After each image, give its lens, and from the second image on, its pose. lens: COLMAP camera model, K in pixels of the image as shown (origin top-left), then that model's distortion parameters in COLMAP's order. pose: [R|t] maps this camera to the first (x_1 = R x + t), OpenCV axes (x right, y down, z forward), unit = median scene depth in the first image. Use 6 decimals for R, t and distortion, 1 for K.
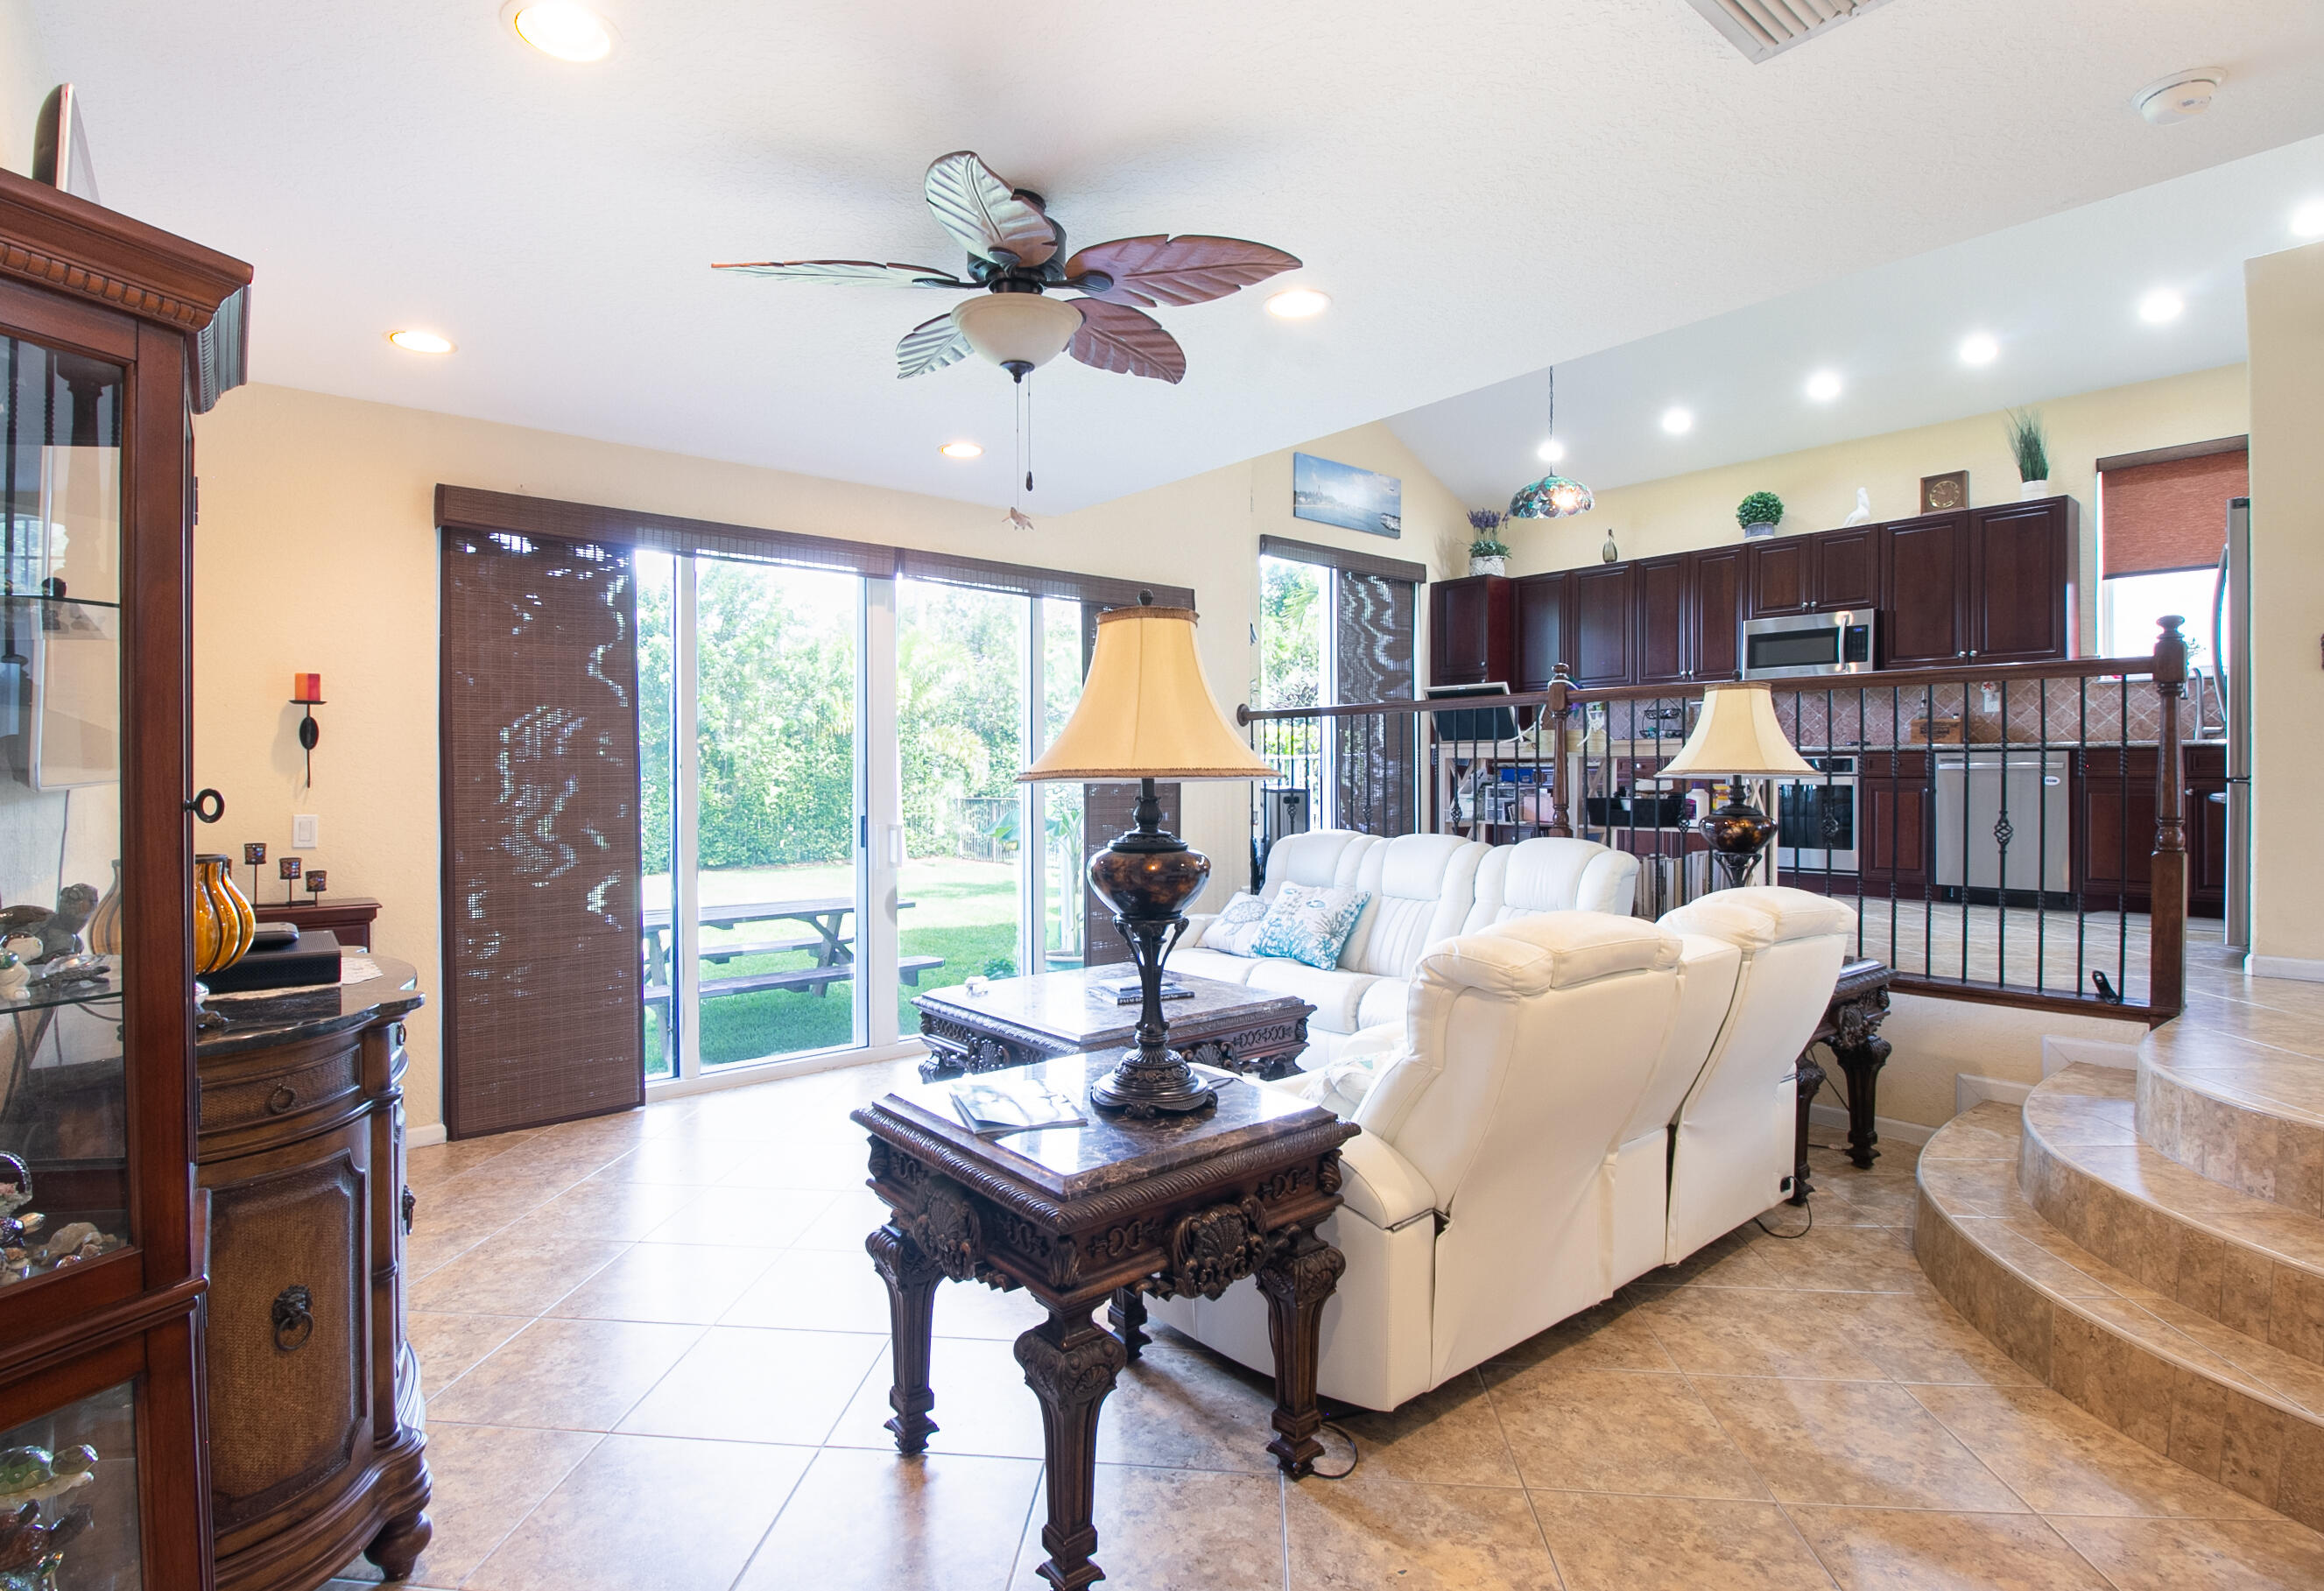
lens RADIAL K [[1105.7, 0, 1162.0], [0, 1105.7, 795.5], [0, 0, 1]] dist [-0.017797, 0.000557]
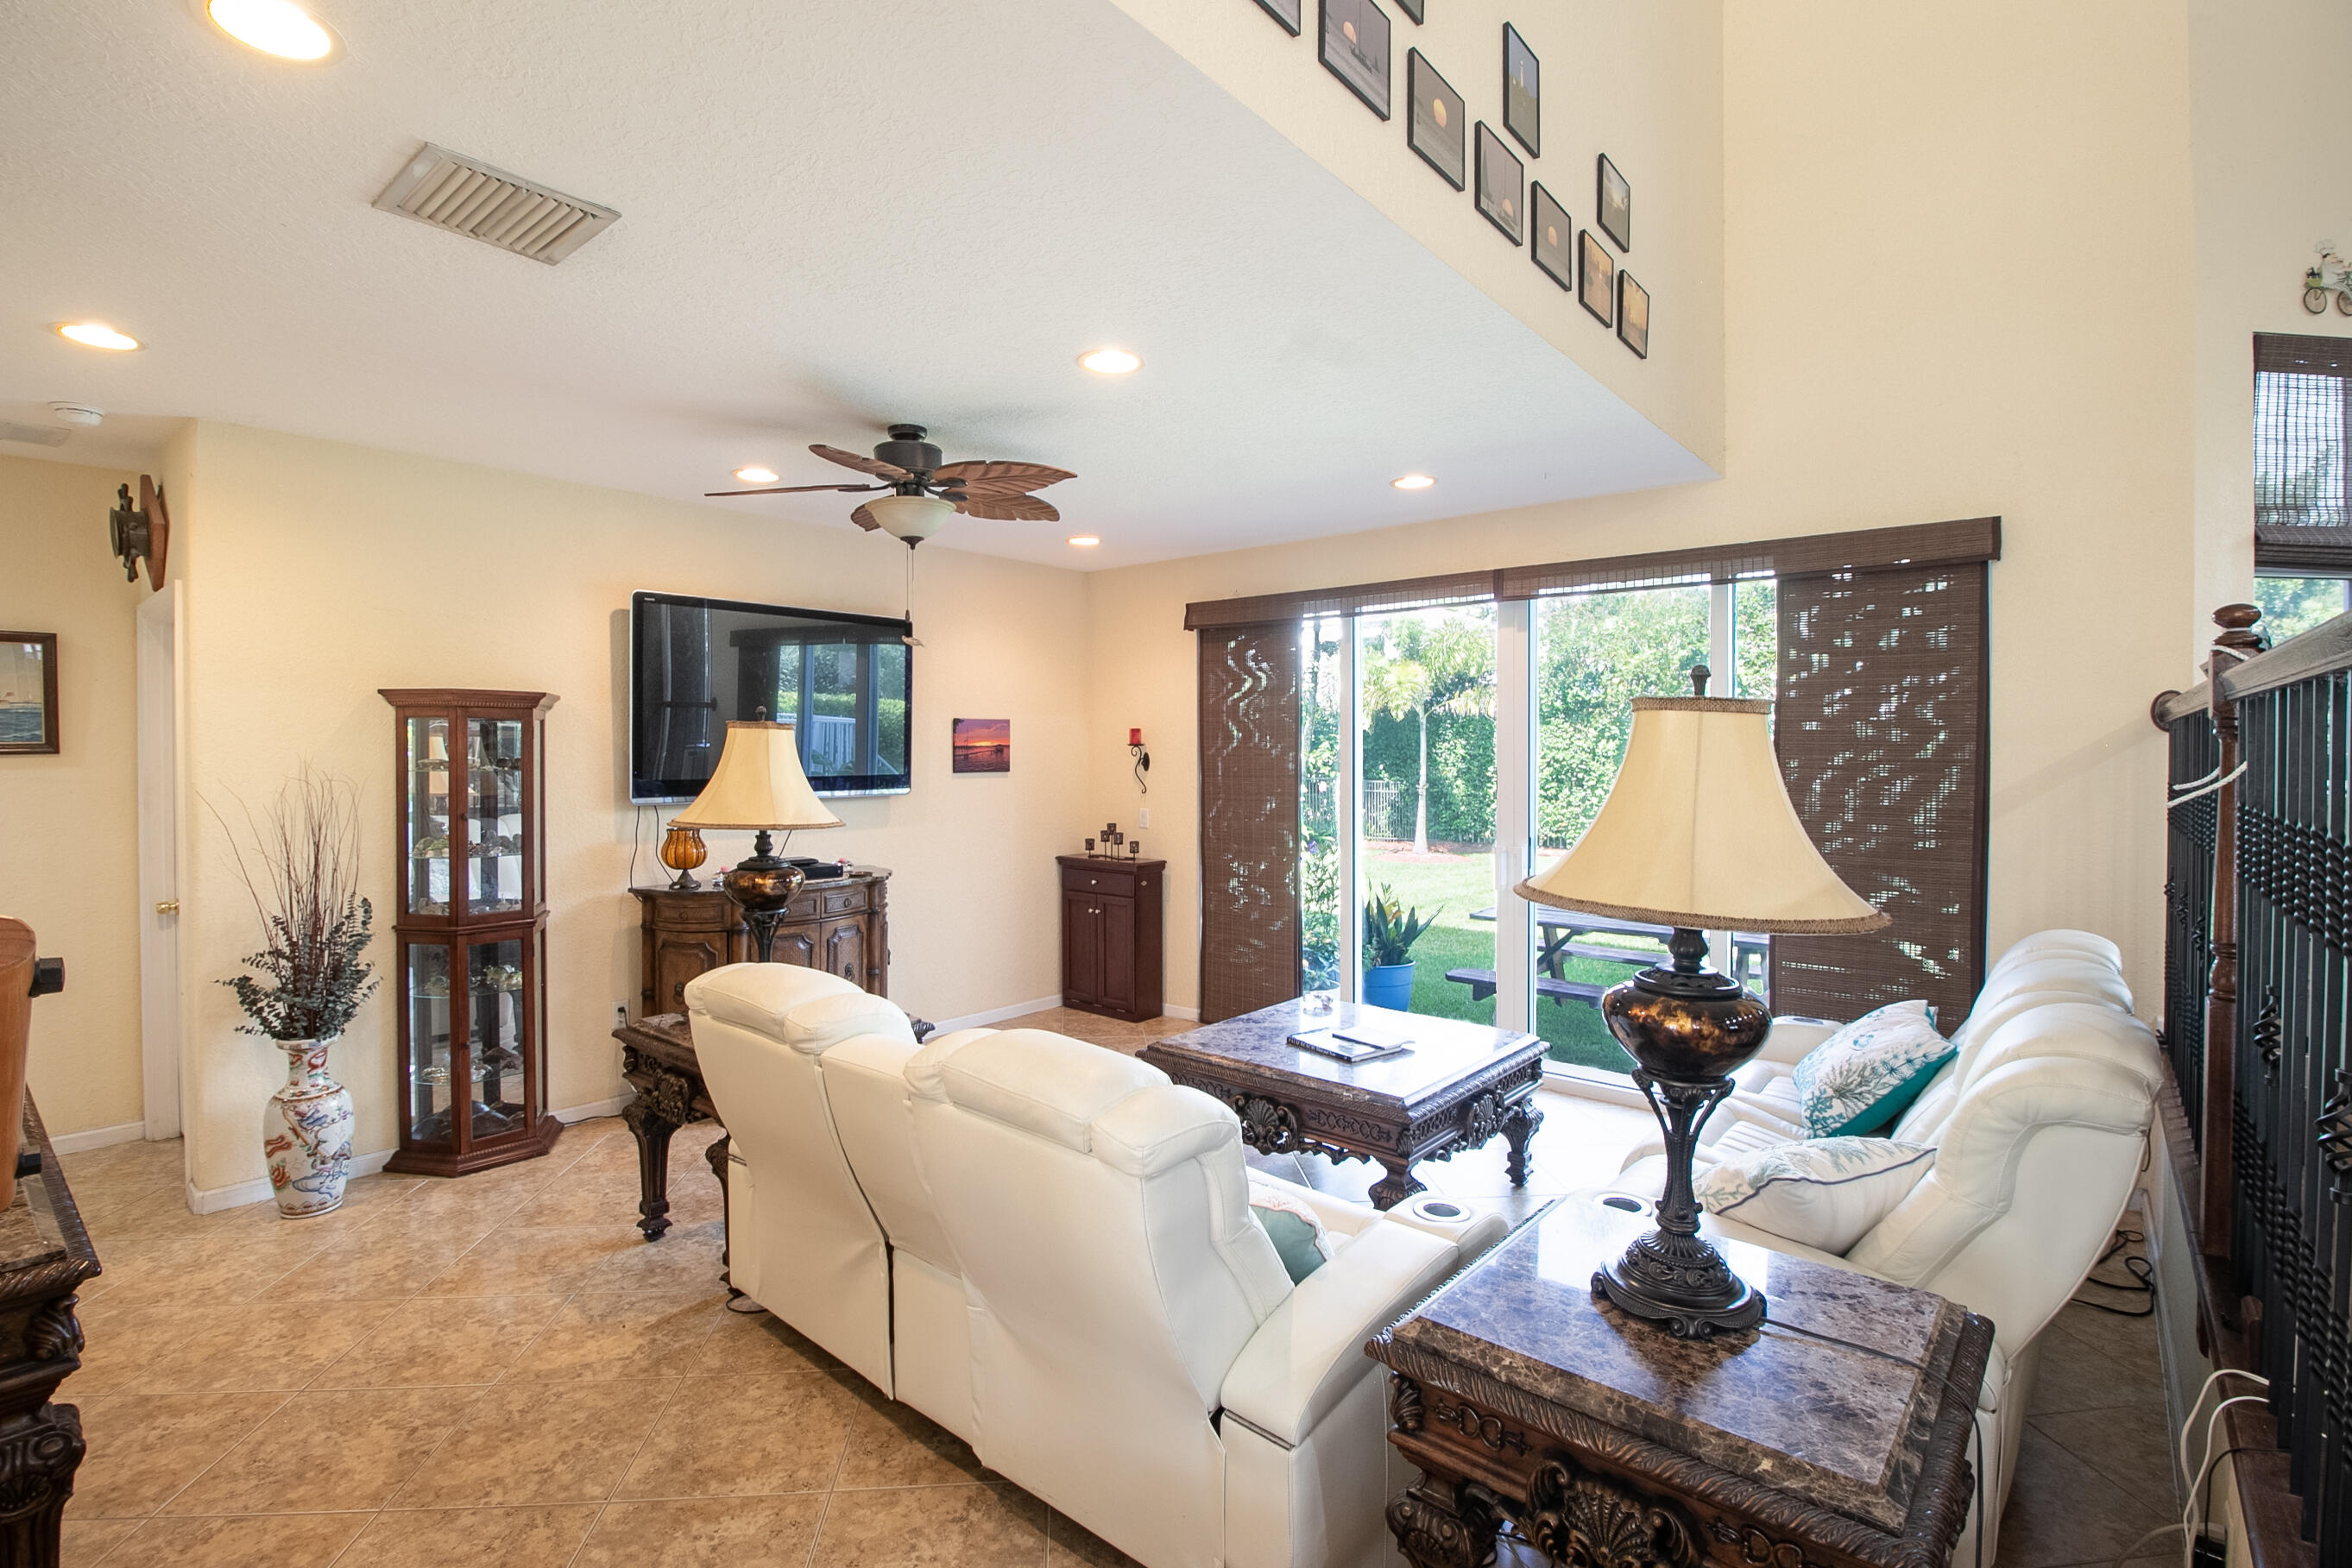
lens RADIAL K [[1101.9, 0, 1182.8], [0, 1101.9, 769.1], [0, 0, 1]] dist [0.002048, -0.011274]
pose [[0.187062, 0.022987, -0.982079, 0.972579], [-0.017474, 0.999646, 0.020070, -0.082769], [0.982193, 0.013407, 0.187397, 0.743273]]
